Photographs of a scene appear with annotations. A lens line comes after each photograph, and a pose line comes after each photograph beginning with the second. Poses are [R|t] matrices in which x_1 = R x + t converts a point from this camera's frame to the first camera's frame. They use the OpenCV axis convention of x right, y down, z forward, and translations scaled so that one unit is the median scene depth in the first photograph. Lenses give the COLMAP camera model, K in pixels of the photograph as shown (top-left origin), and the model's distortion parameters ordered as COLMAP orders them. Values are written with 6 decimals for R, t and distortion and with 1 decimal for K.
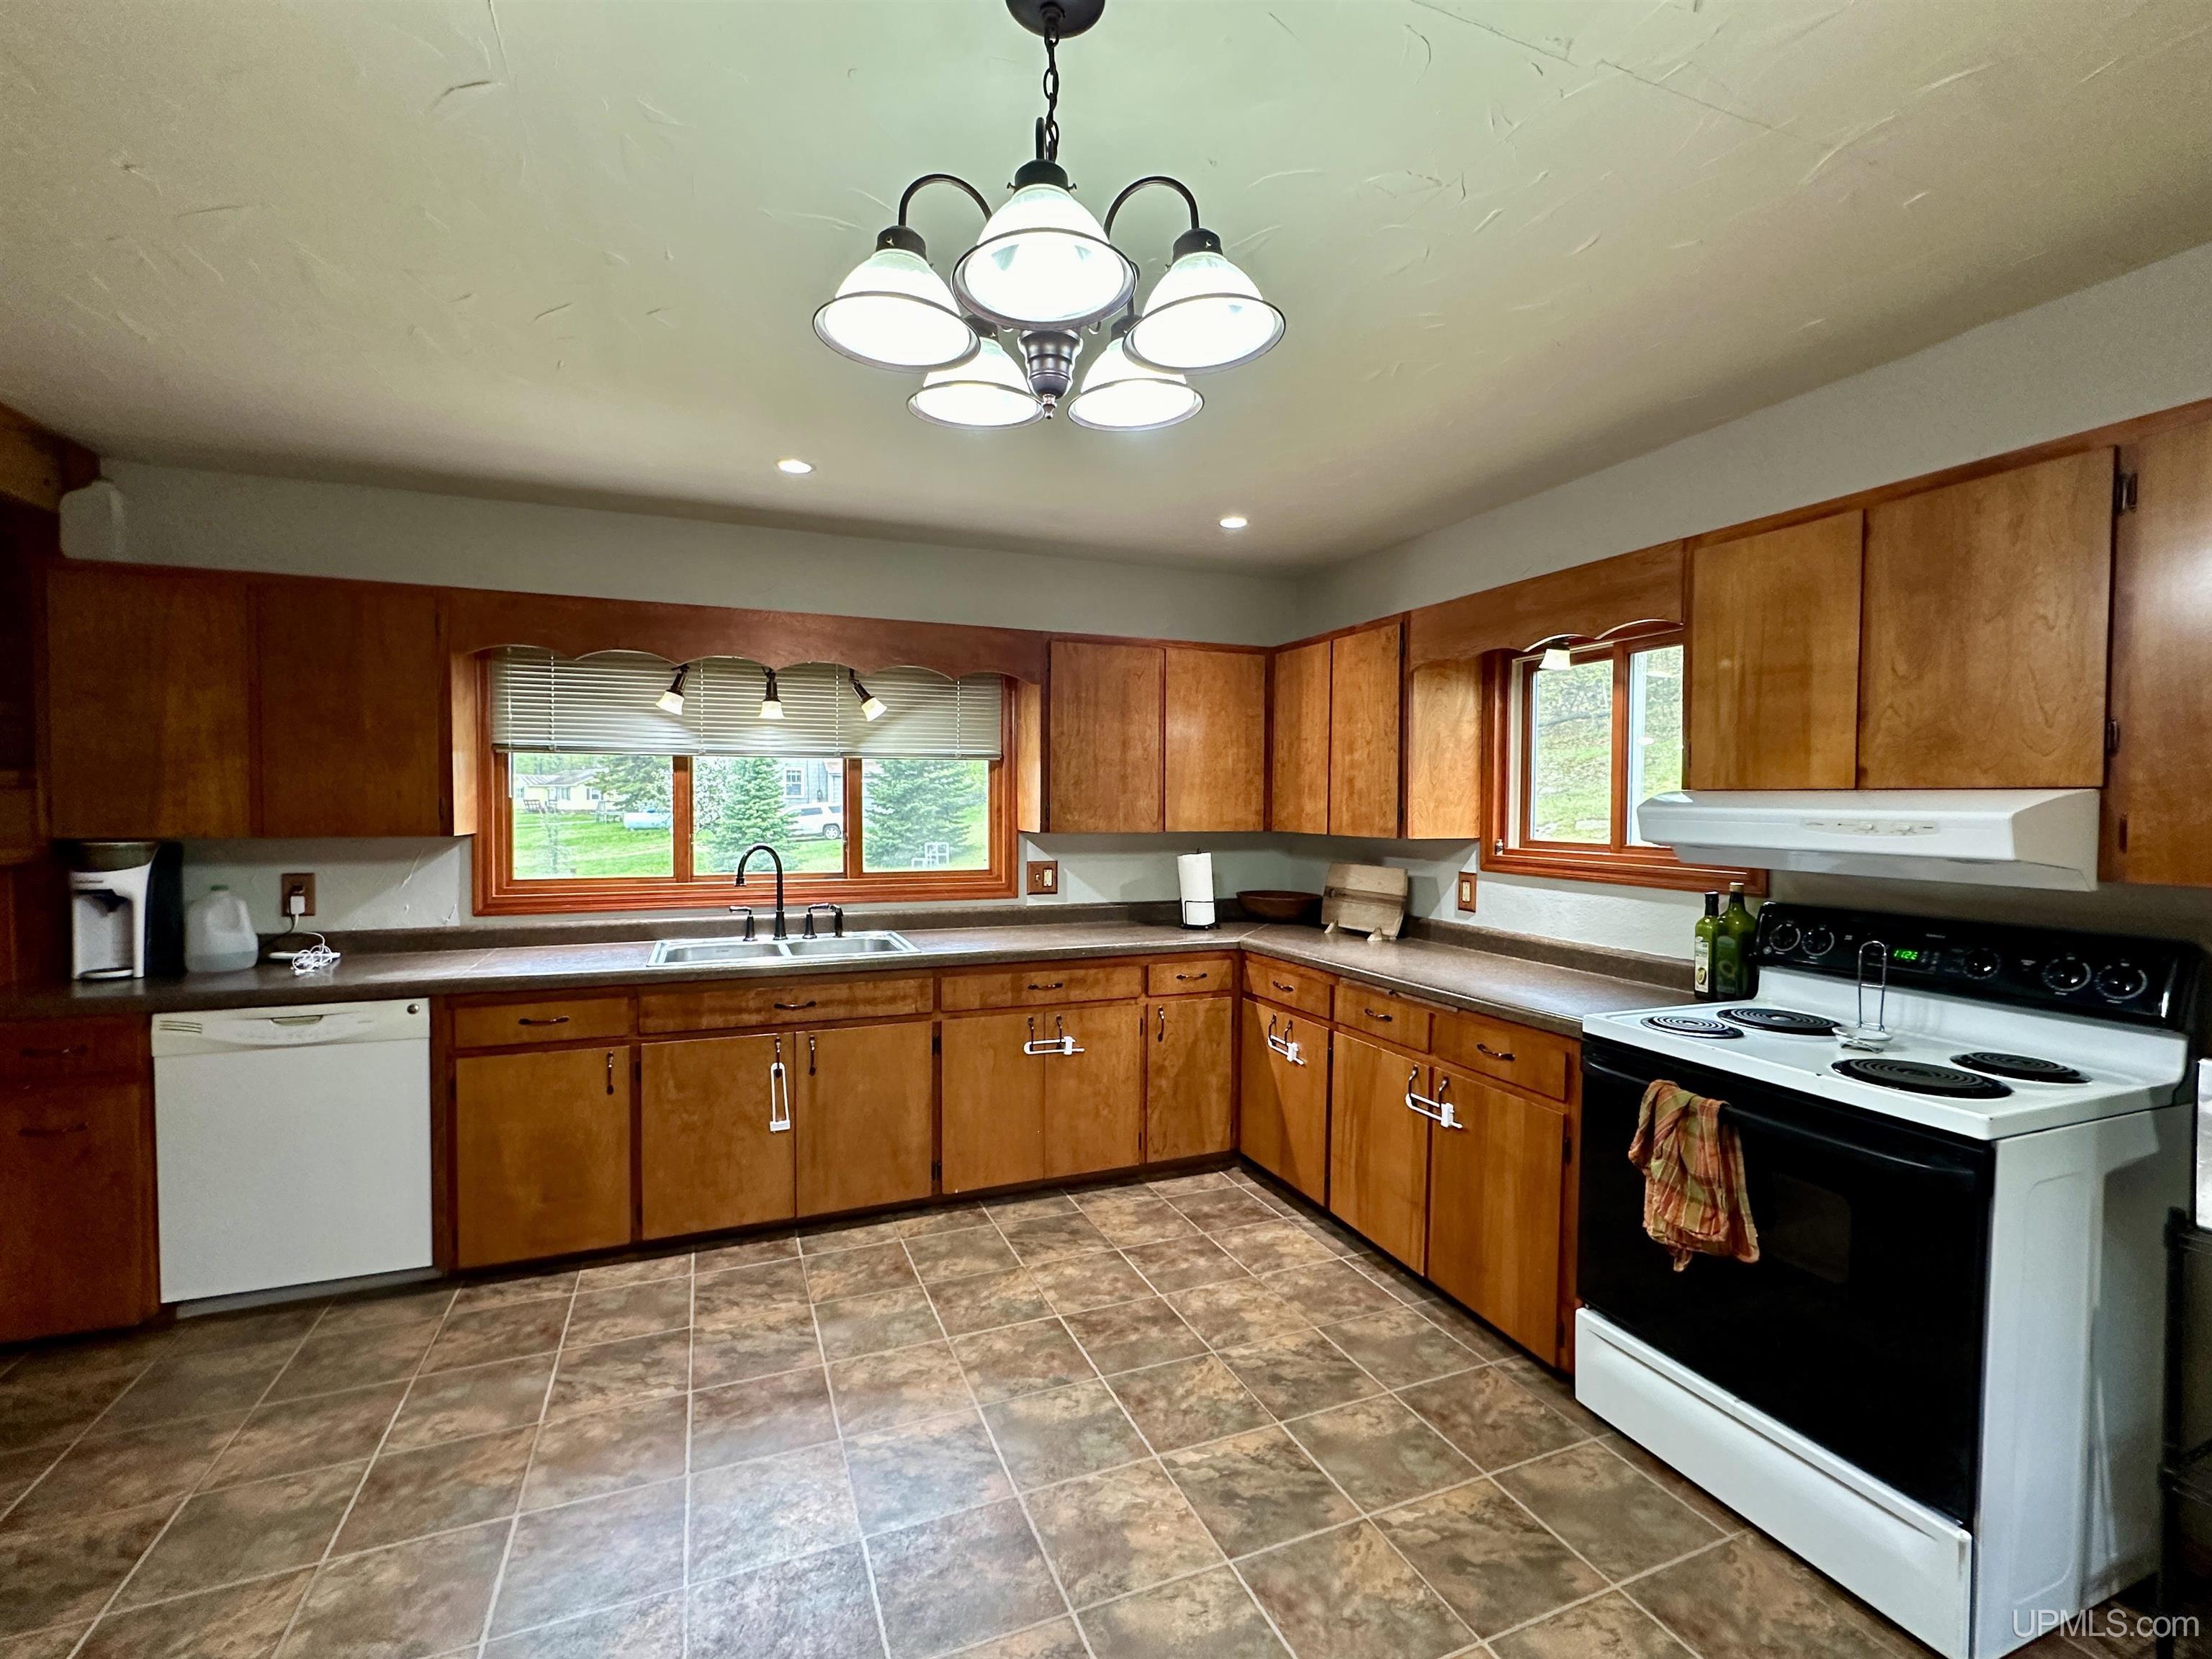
lens RADIAL K [[973.2, 0, 1106.0], [0, 973.2, 829.5], [0, 0, 1]] dist [-0.002913, 0.000731]
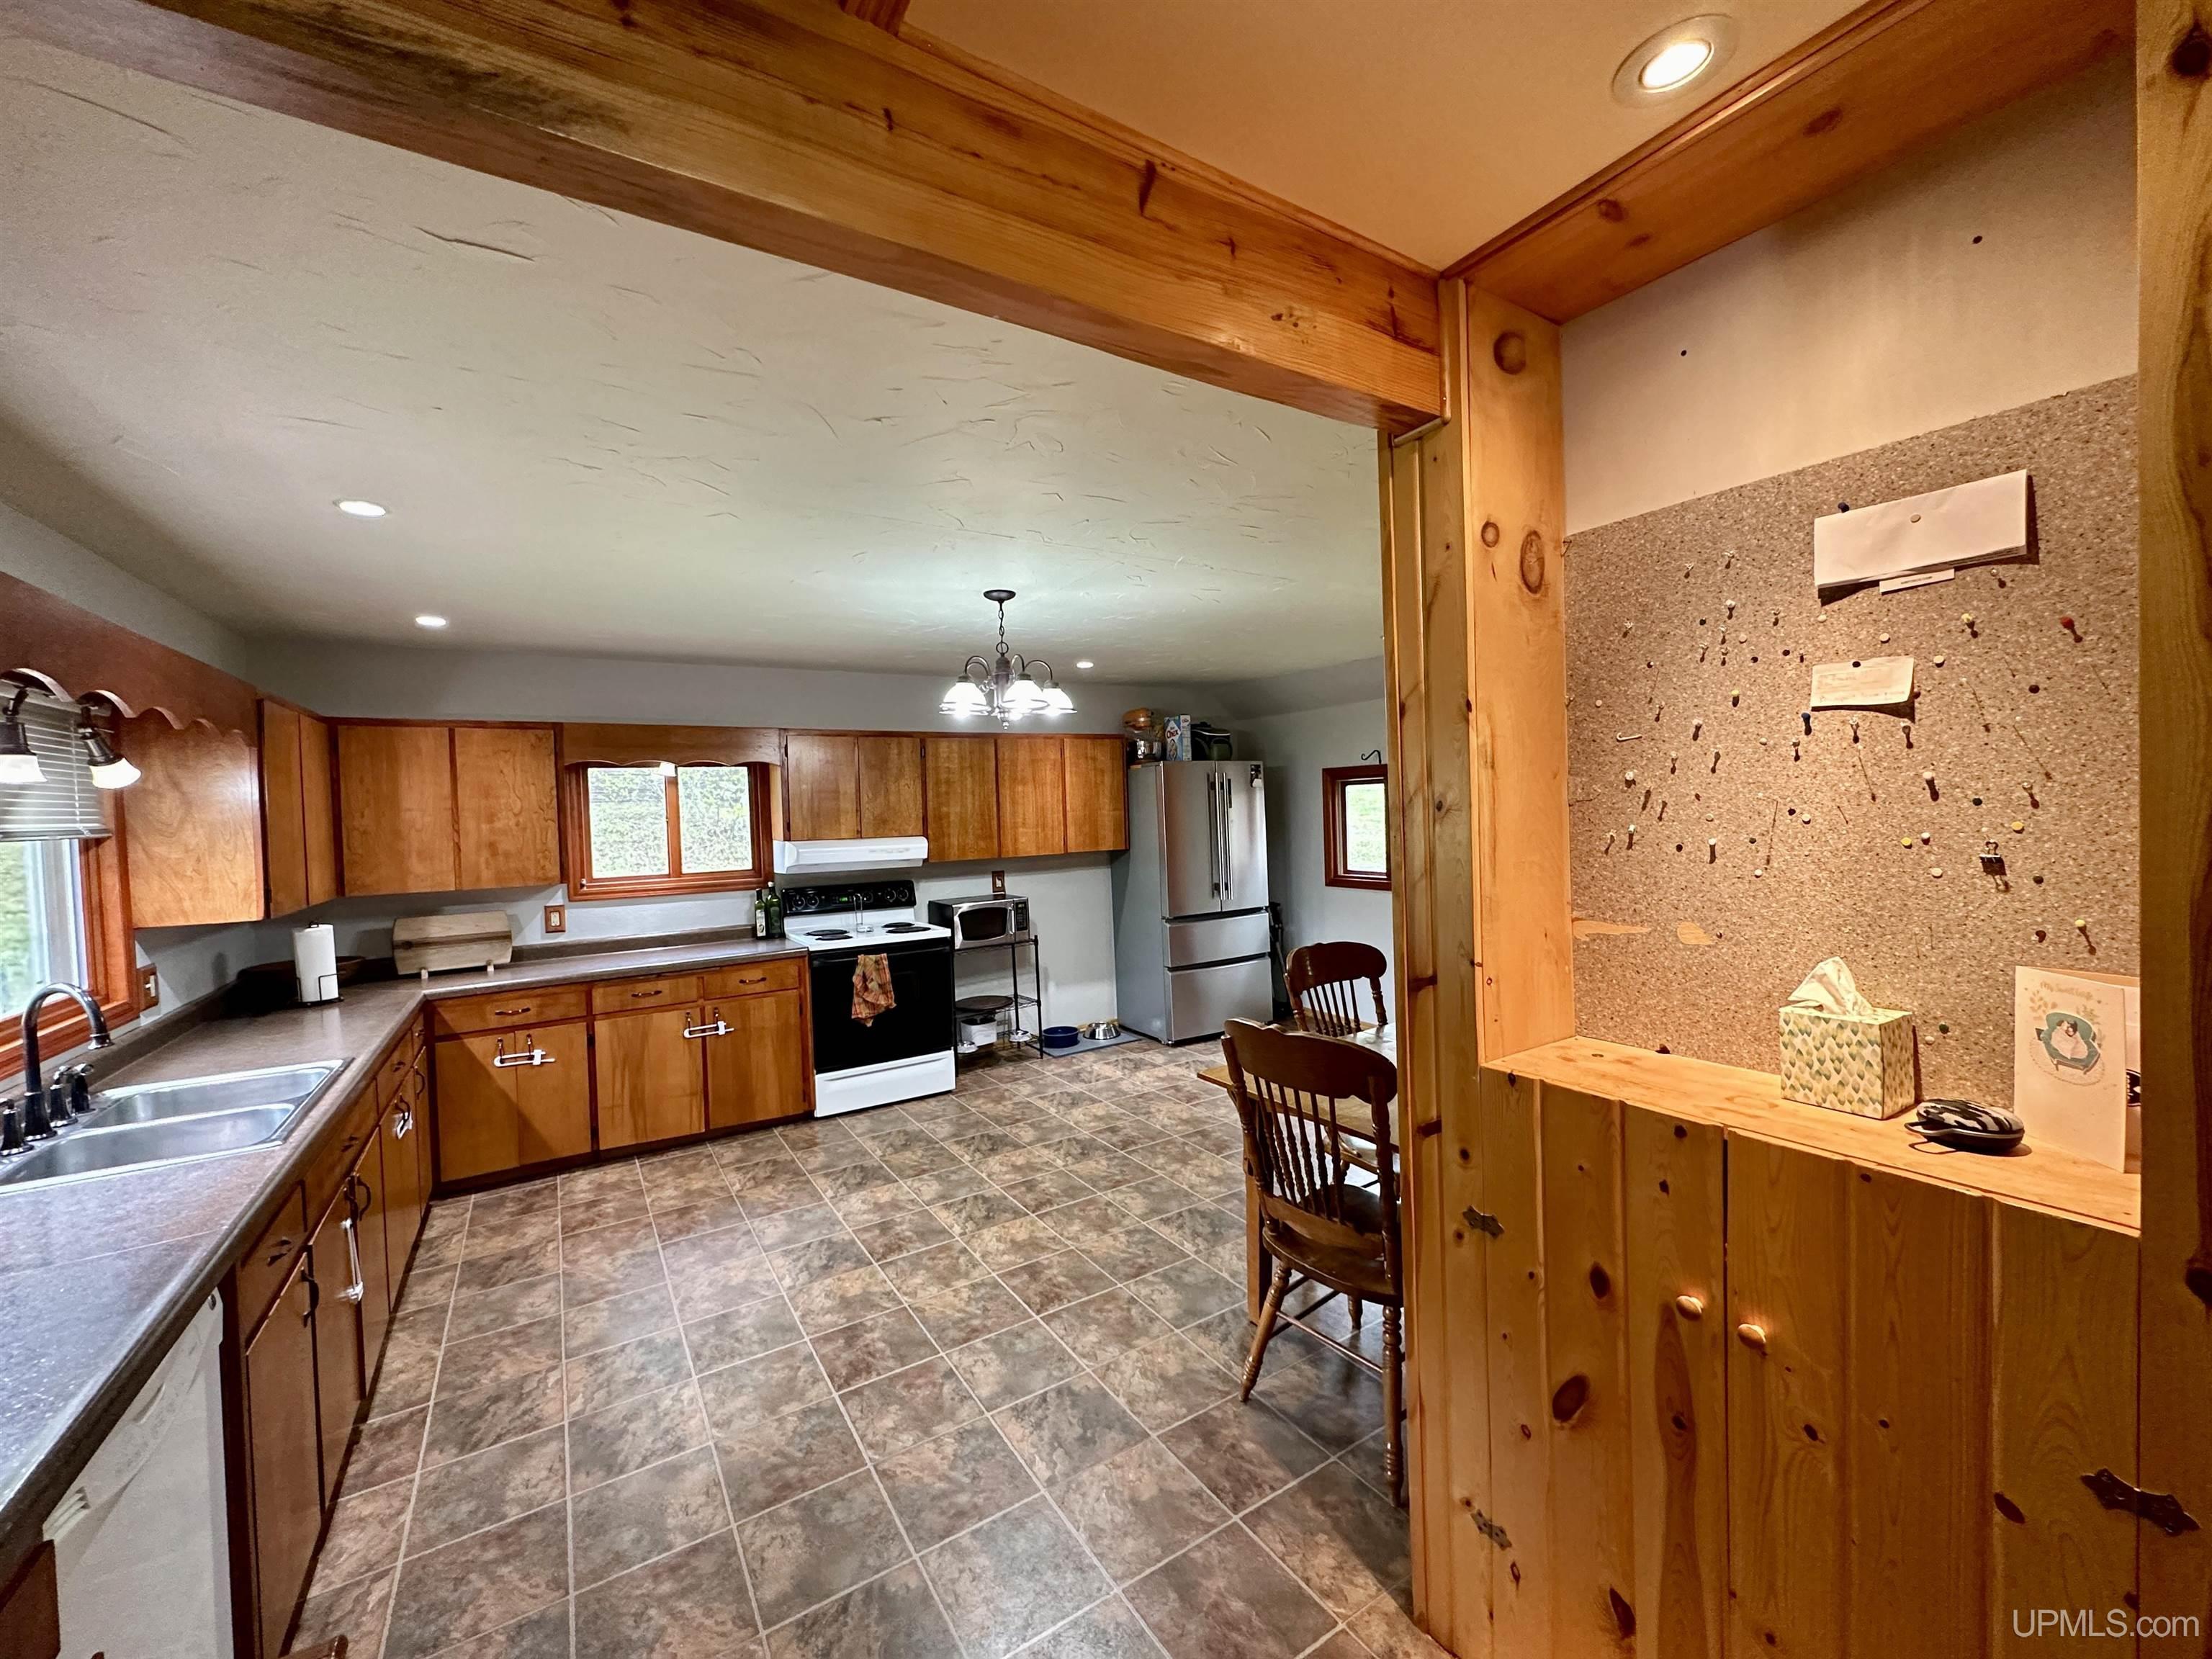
lens RADIAL K [[881.1, 0, 1106.0], [0, 881.1, 829.5], [0, 0, 1]] dist [-0.003700, 0.001036]
pose [[-0.176846, -0.025172, 0.983917, -1.181403], [0.057990, 0.997670, 0.035947, -0.075525], [-0.982529, 0.063414, -0.174975, 0.493985]]
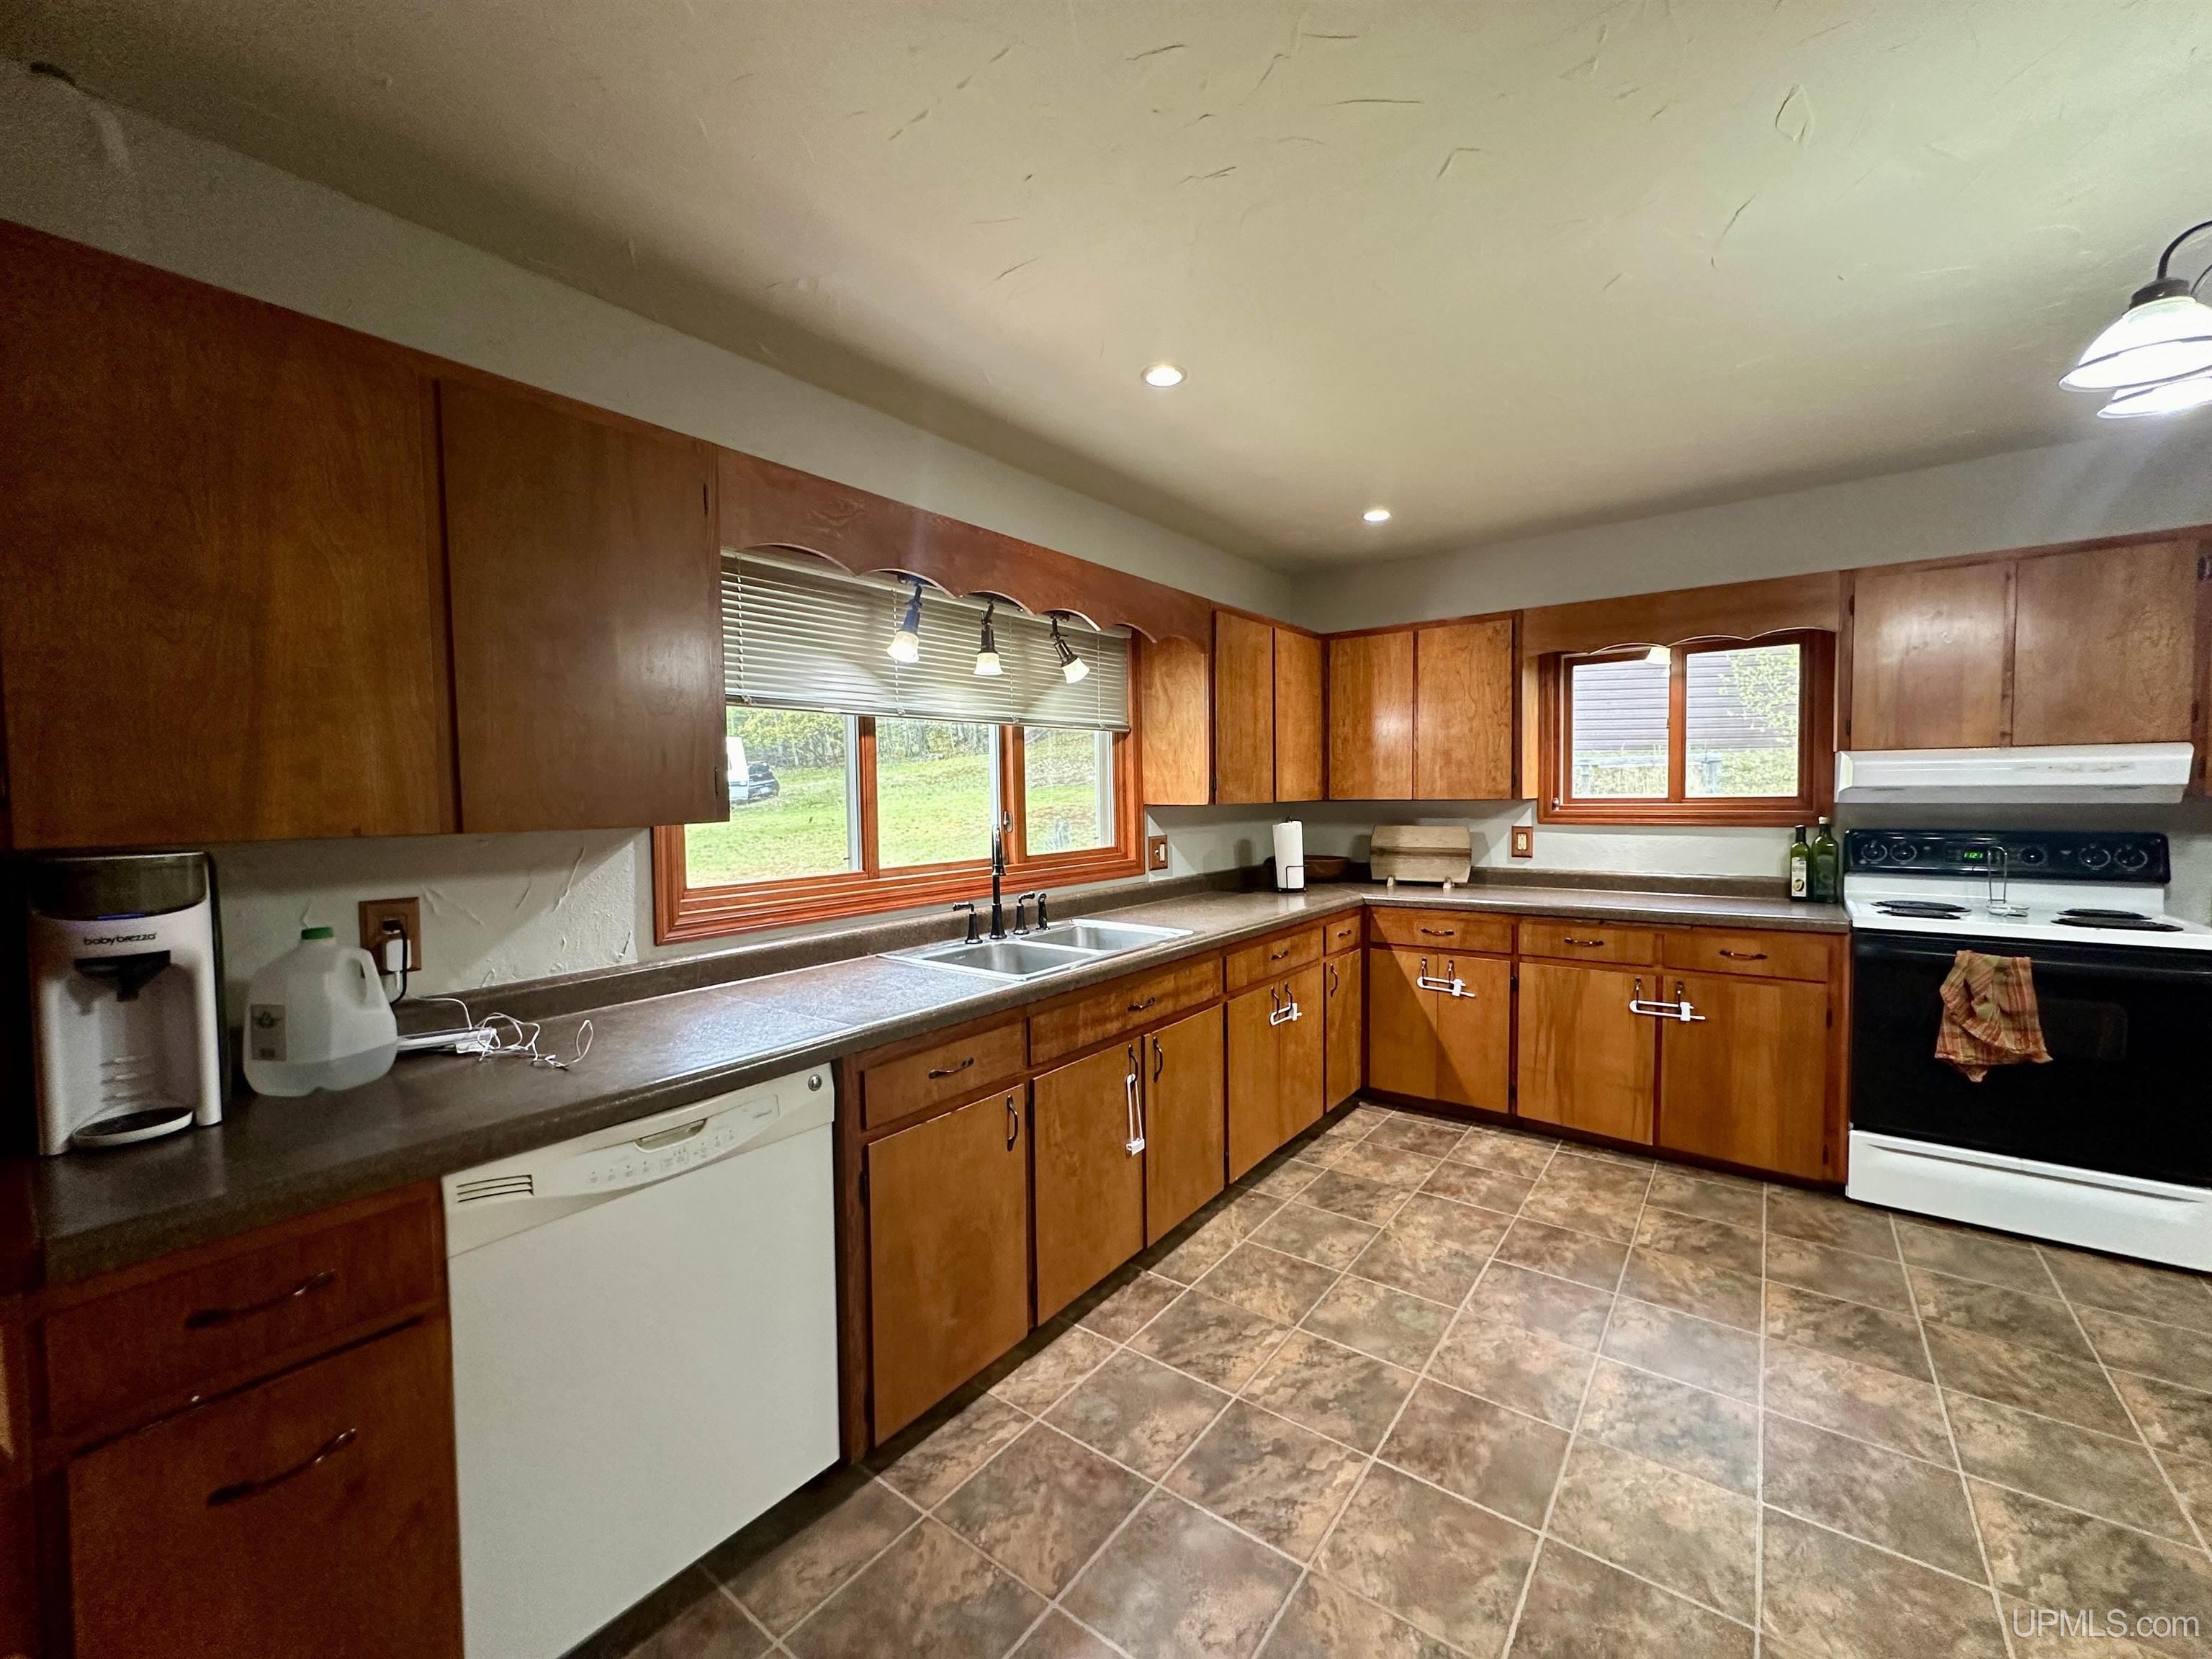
lens RADIAL K [[881.1, 0, 1106.0], [0, 881.1, 829.5], [0, 0, 1]] dist [-0.003700, 0.001036]
pose [[0.860753, -0.040171, 0.507436, -0.752369], [0.034492, 0.999193, 0.020593, 0.007924], [-0.507853, -0.000223, 0.861444, 0.349653]]
